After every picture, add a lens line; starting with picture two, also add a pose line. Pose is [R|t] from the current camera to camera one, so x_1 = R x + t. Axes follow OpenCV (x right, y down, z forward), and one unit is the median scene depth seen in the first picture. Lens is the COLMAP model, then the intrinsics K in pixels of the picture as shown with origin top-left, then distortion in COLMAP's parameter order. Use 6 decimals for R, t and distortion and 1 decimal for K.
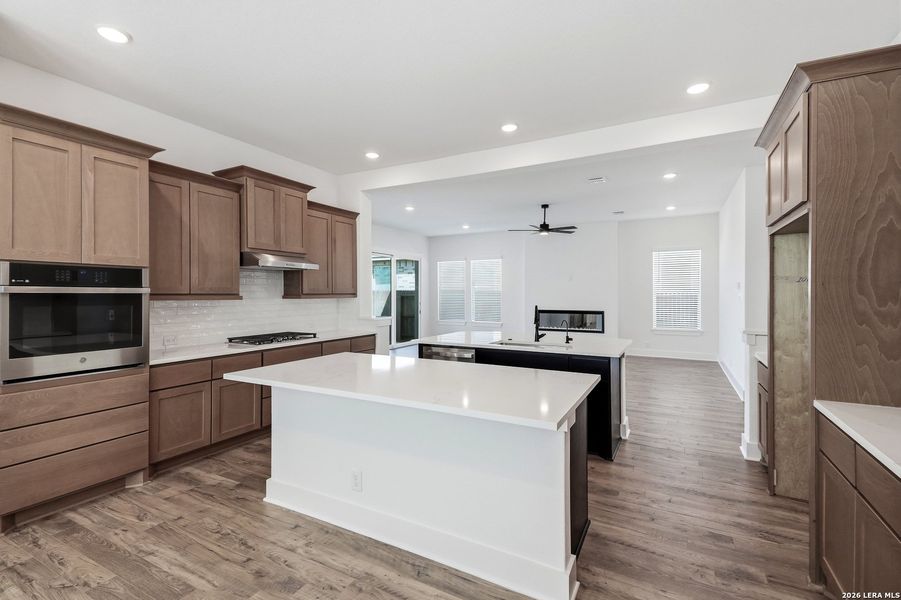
lens RADIAL K [[413.3, 0, 450.5], [0, 413.3, 300.0], [0, 0, 1]] dist [0.047029, -0.021436]
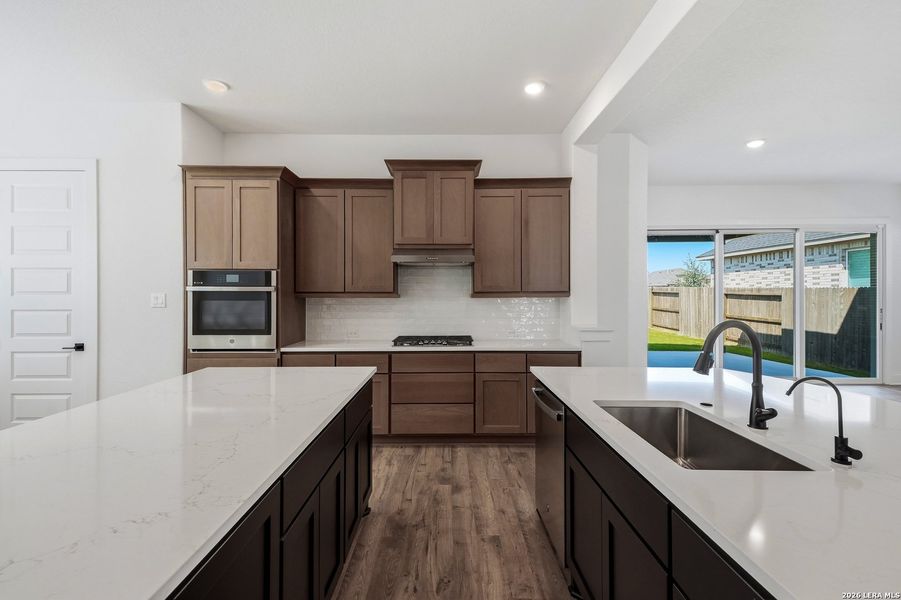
lens RADIAL K [[410.7, 0, 447.6], [0, 410.7, 296.6], [0, 0, 1]] dist [0.054829, -0.019856]
pose [[0.475786, 0.001319, -0.879560, 0.458229], [-0.012339, 0.999910, -0.005175, 0.000021], [0.879475, 0.013315, 0.475760, 0.731552]]
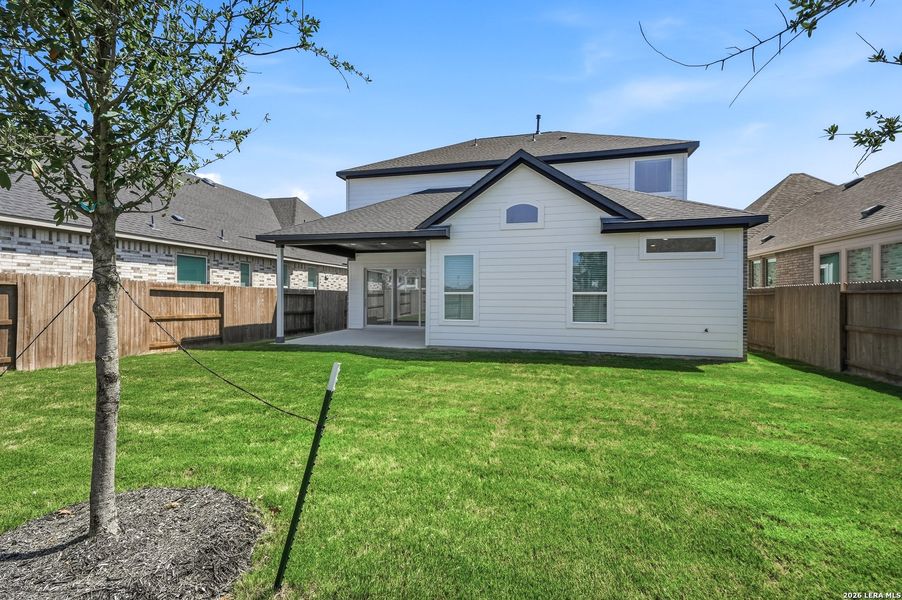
lens RADIAL K [[411.1, 0, 448.1], [0, 411.1, 296.6], [0, 0, 1]] dist [0.054829, -0.019856]
pose [[-0.220988, -0.004637, 0.975266, -2.921416], [0.005675, 0.999966, 0.006041, -0.021062], [-0.975260, 0.006869, -0.220954, 2.360599]]
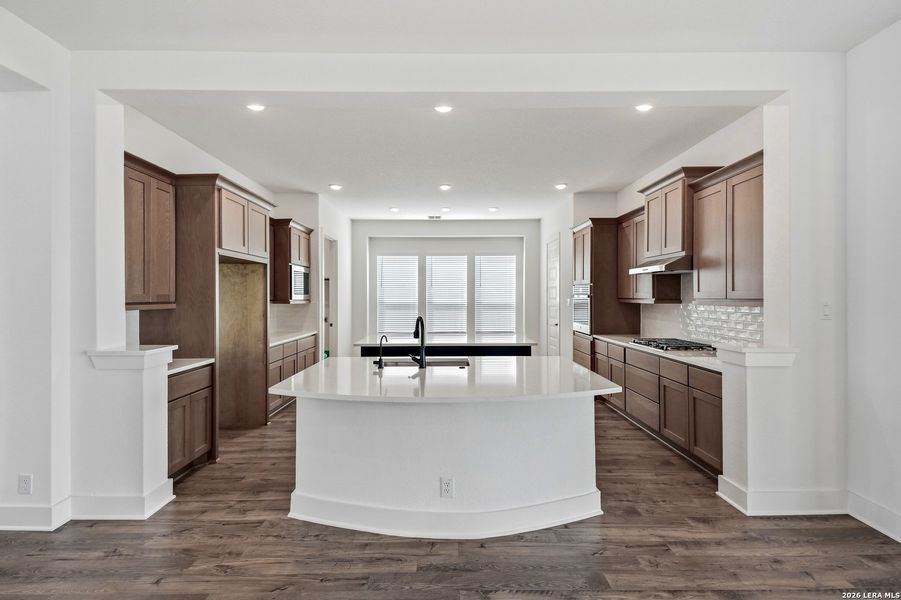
lens RADIAL K [[410.7, 0, 447.6], [0, 410.7, 296.6], [0, 0, 1]] dist [0.054829, -0.019856]
pose [[-0.876431, 0.004886, -0.481503, 0.605910], [-0.002789, 0.999880, 0.015223, -0.040199], [0.481520, 0.014685, -0.876312, 1.953515]]
